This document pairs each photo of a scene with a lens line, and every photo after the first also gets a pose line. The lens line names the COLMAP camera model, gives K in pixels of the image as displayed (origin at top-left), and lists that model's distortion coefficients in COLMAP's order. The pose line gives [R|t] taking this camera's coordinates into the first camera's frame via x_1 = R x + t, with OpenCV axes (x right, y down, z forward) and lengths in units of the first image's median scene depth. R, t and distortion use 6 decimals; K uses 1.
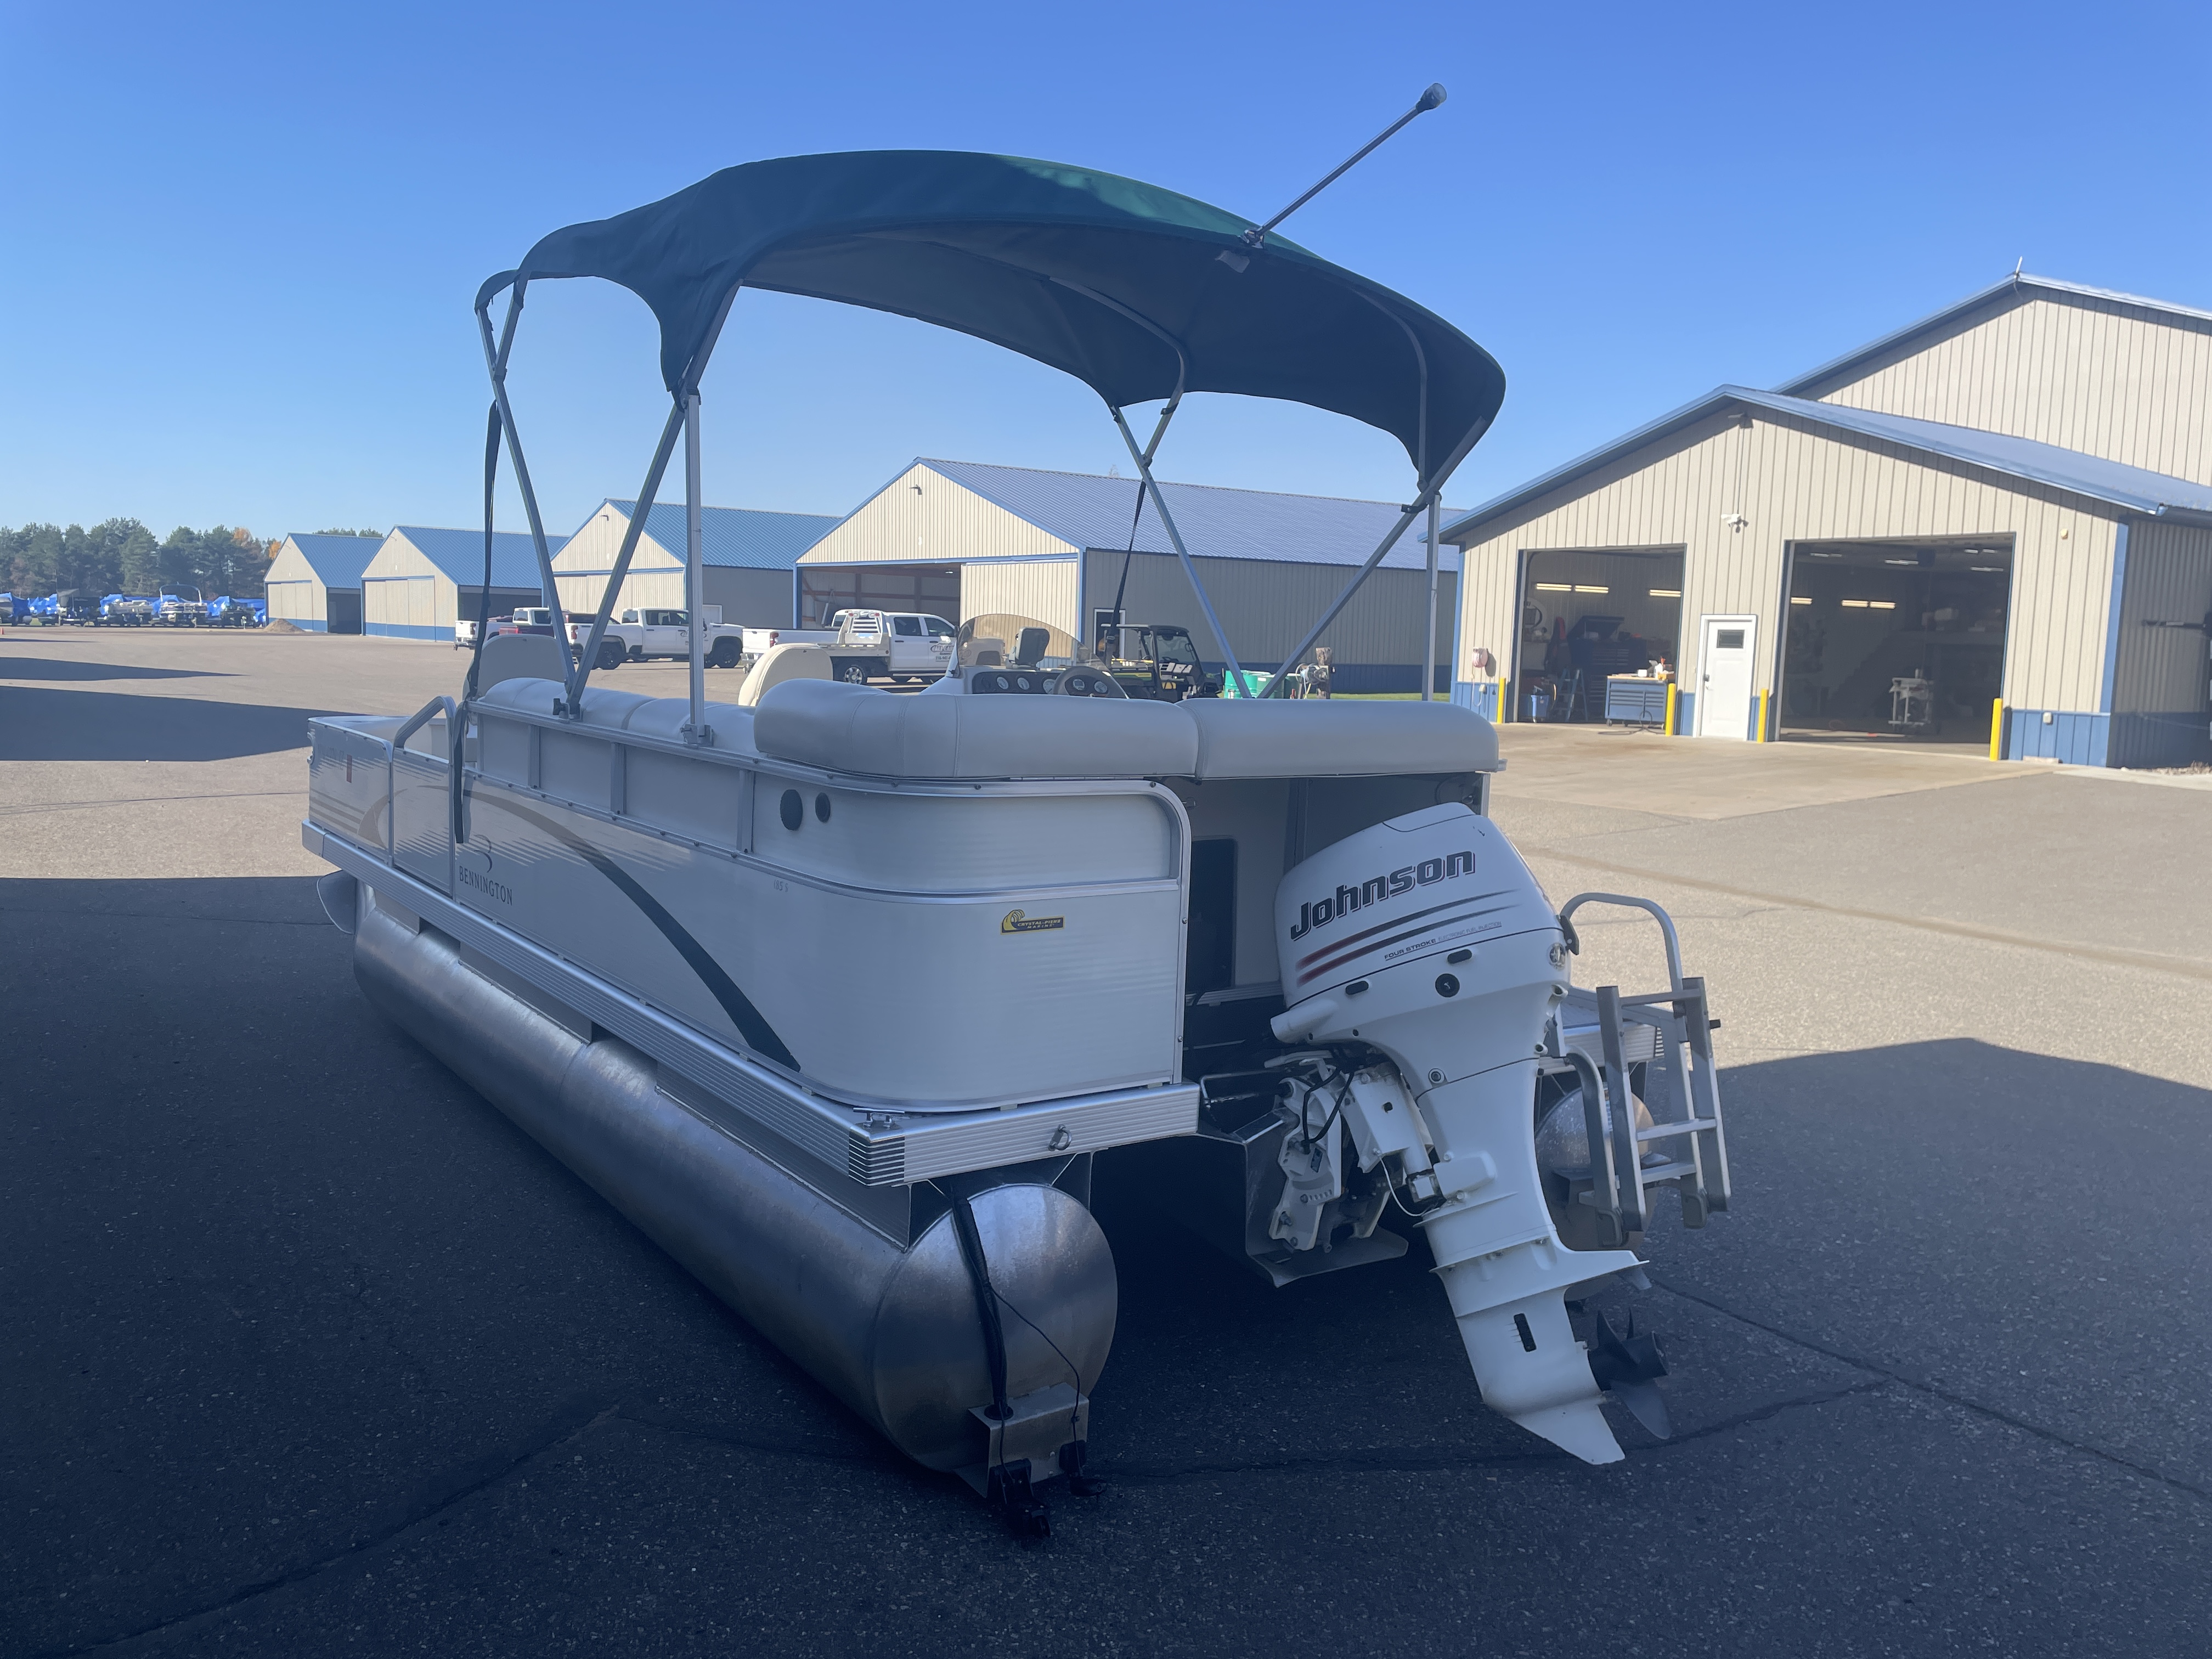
lens RADIAL K [[1672.2, 0, 1106.0], [0, 1672.2, 829.5], [0, 0, 1]] dist [0.094552, -0.112537]
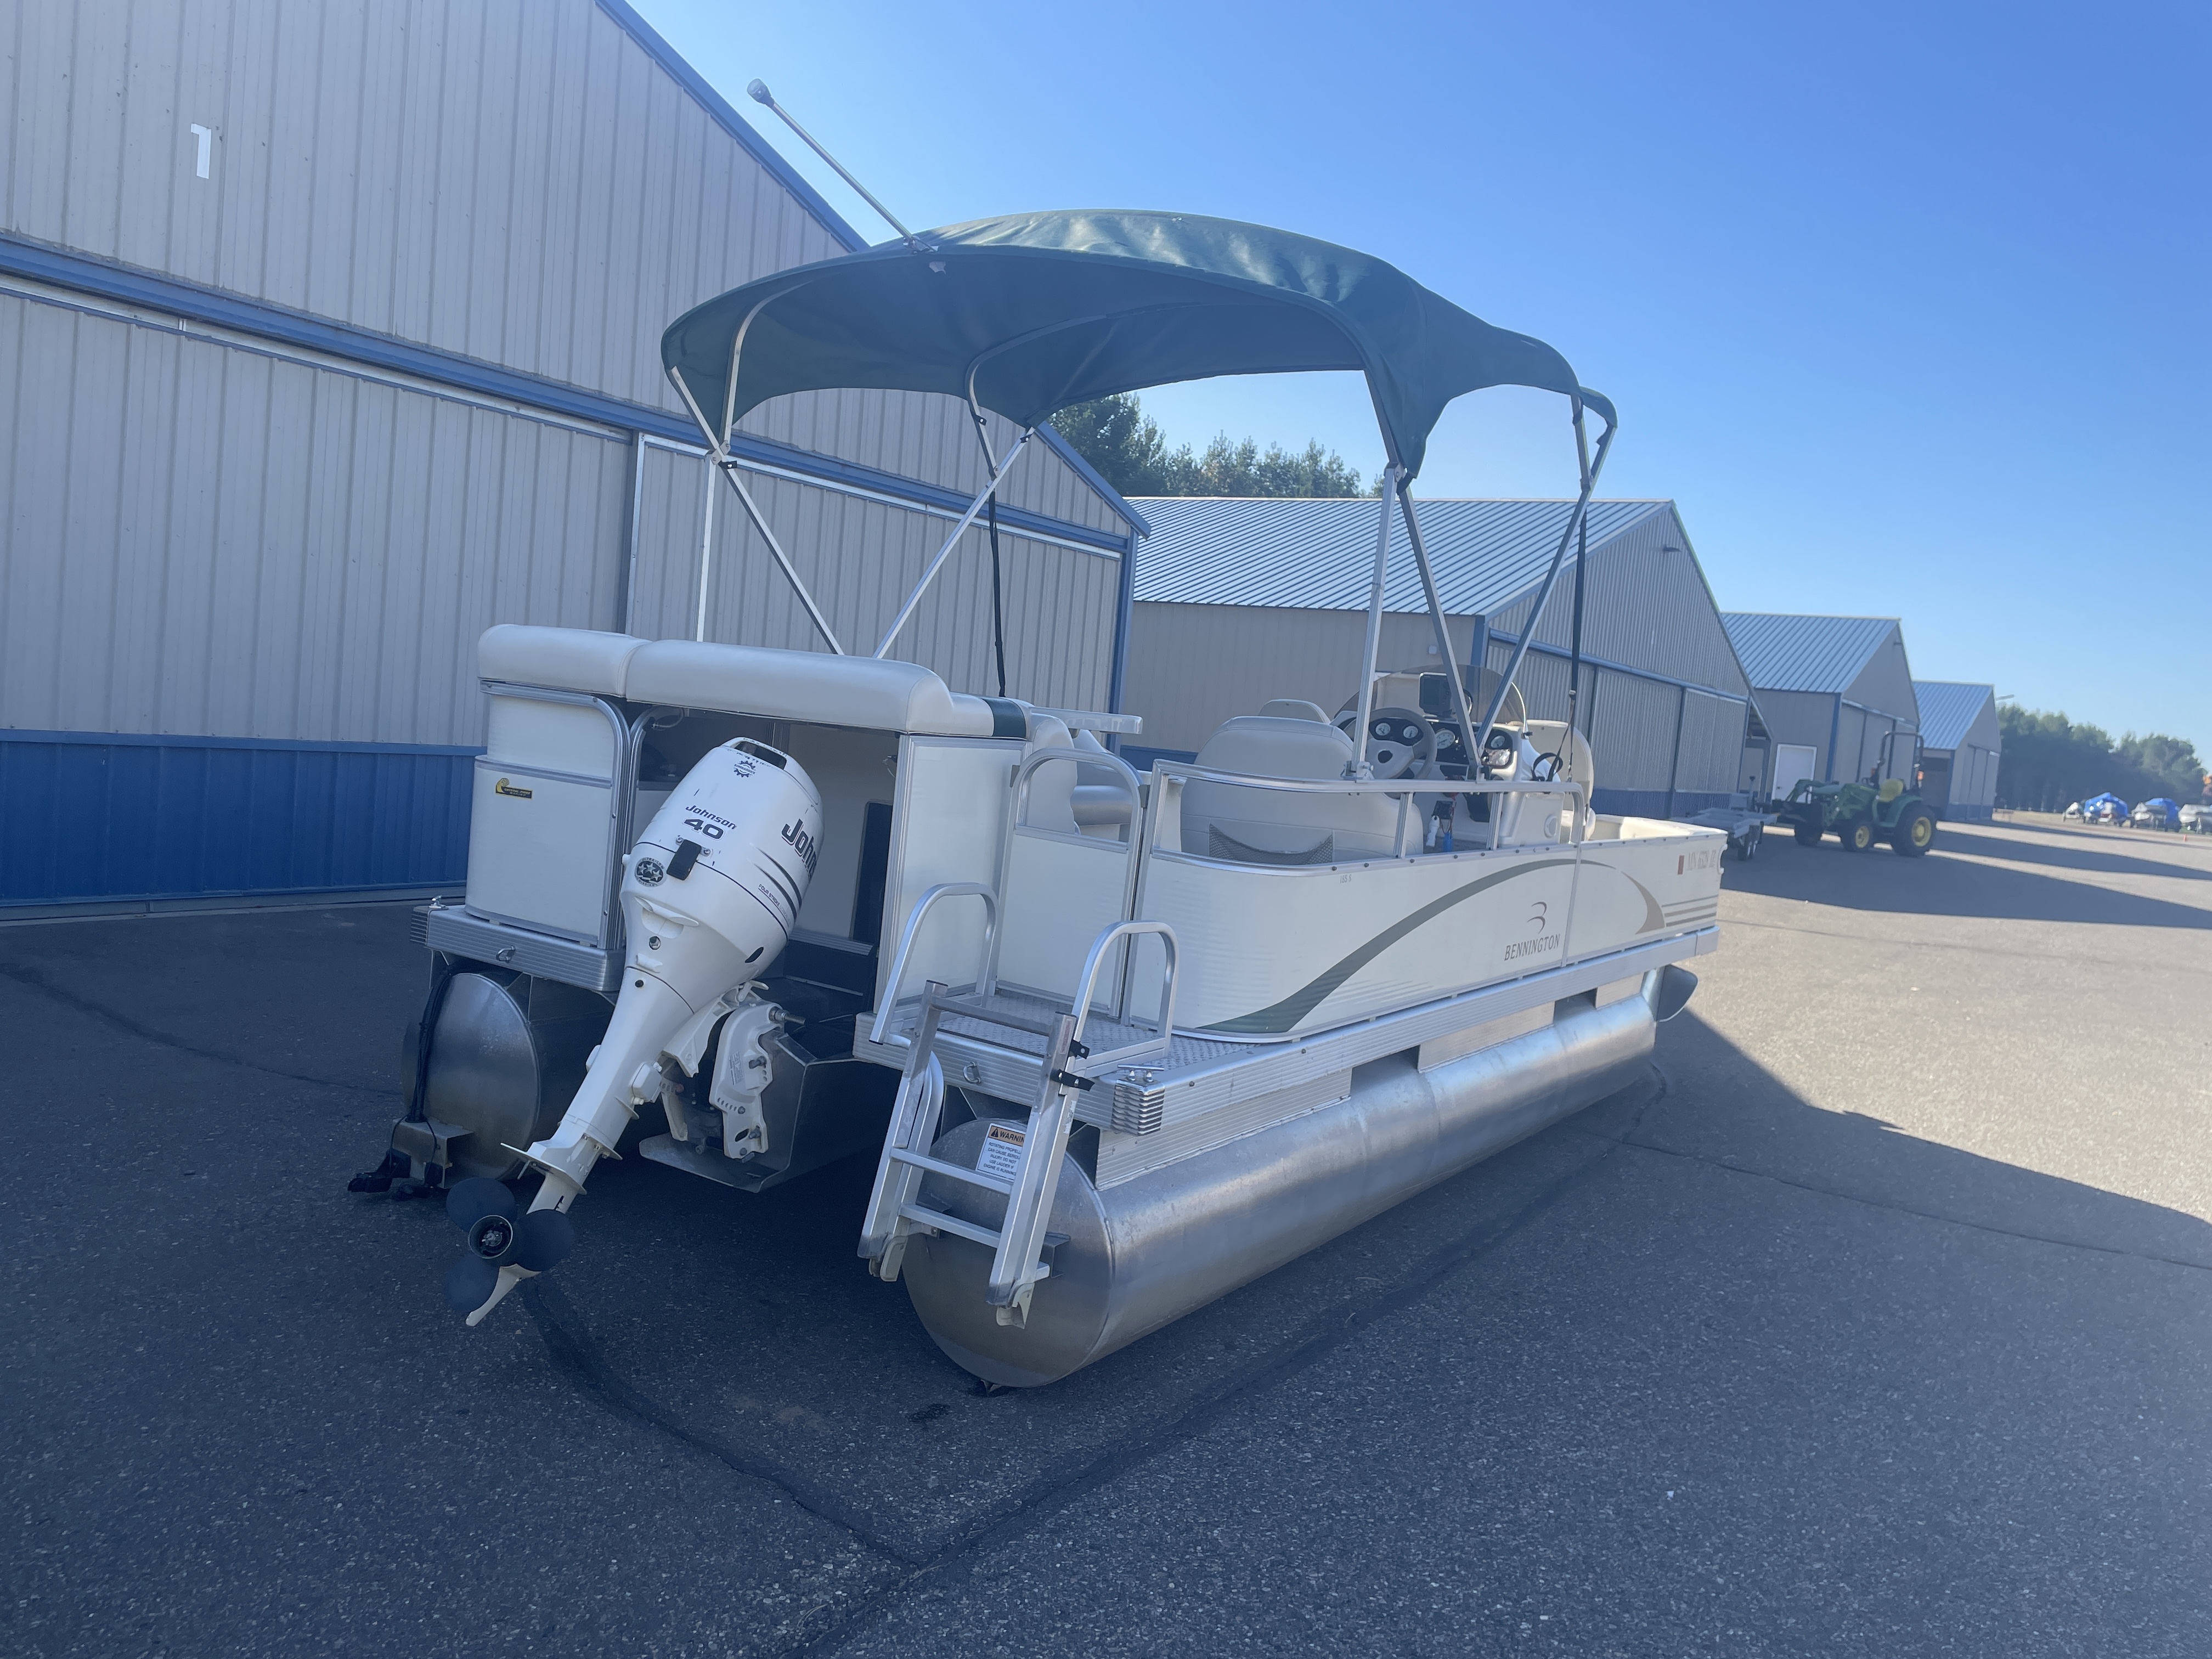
lens RADIAL K [[1672.2, 0, 1106.0], [0, 1672.2, 829.5], [0, 0, 1]] dist [0.094552, -0.112537]
pose [[0.359049, 0.060859, -0.931332, 1.358167], [-0.186210, 0.982481, -0.007586, 0.006650], [0.914554, 0.176147, 0.364092, 0.896818]]
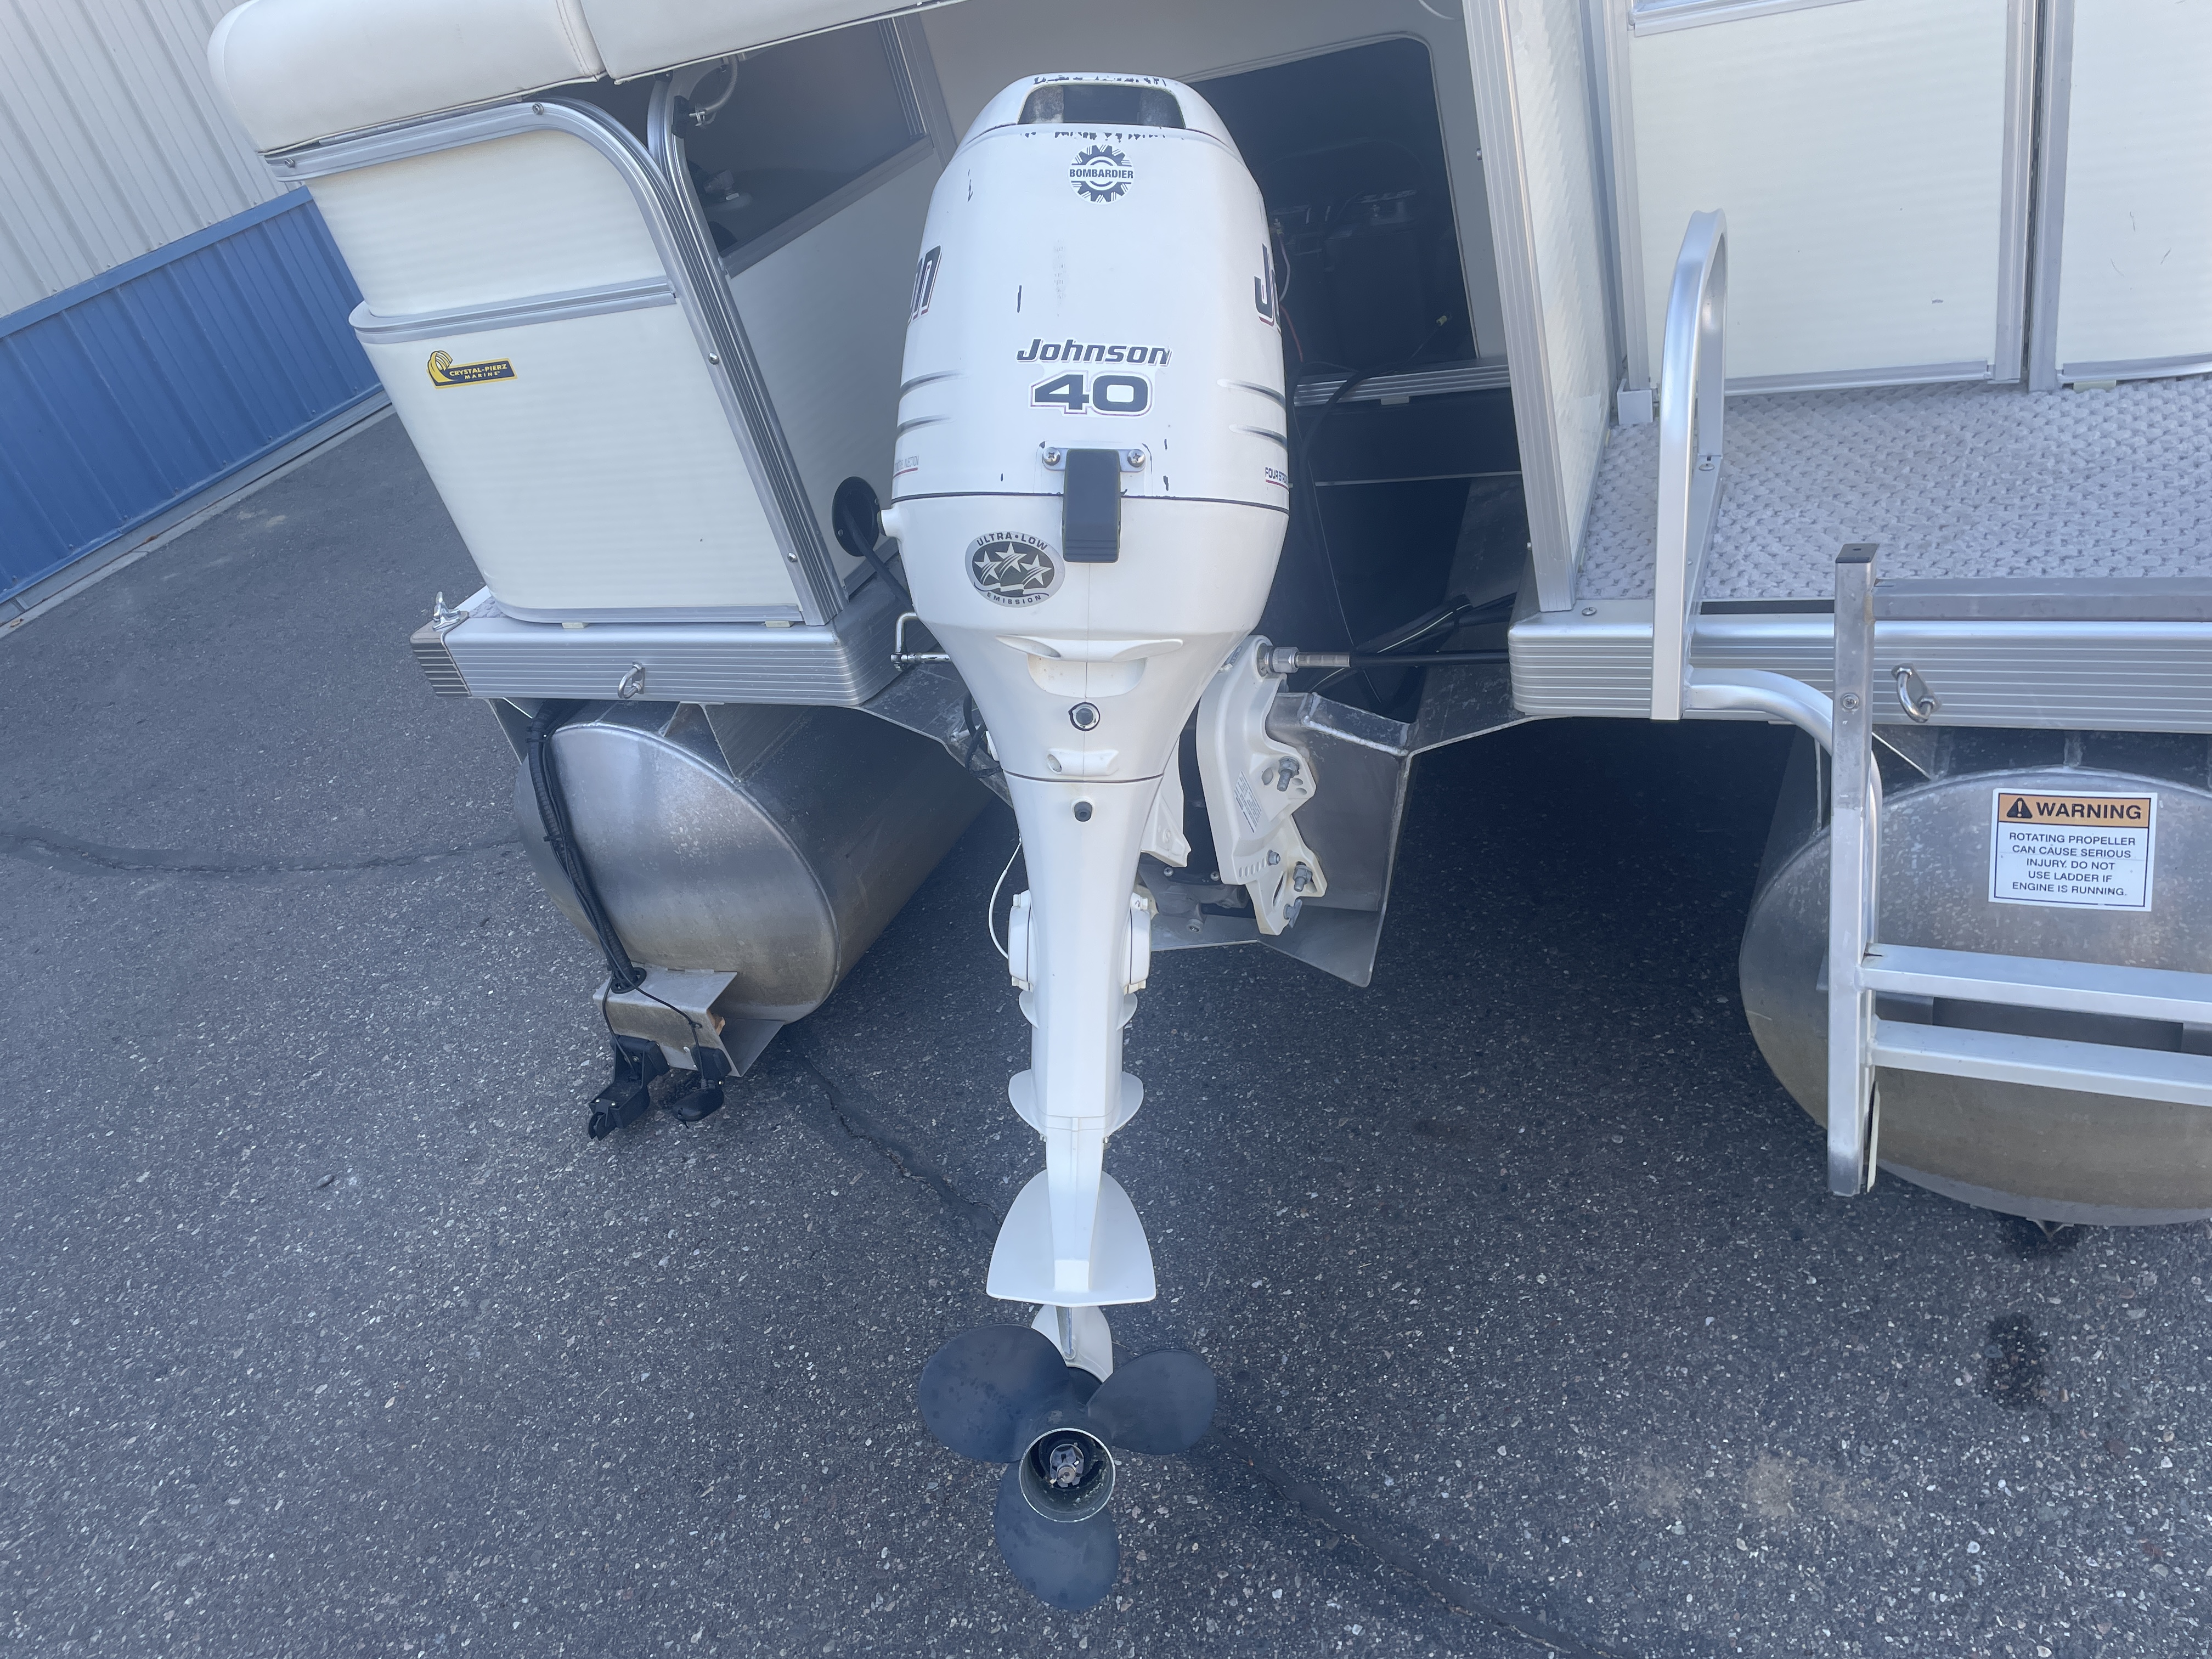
lens RADIAL K [[1671.6, 0, 1100.0], [0, 1671.6, 812.8], [0, 0, 1]] dist [0.108210, -0.158118]
pose [[0.434528, 0.340393, -0.833857, 0.627082], [0.181714, 0.873658, 0.451332, -0.043421], [0.882137, -0.347640, 0.317775, 0.899077]]
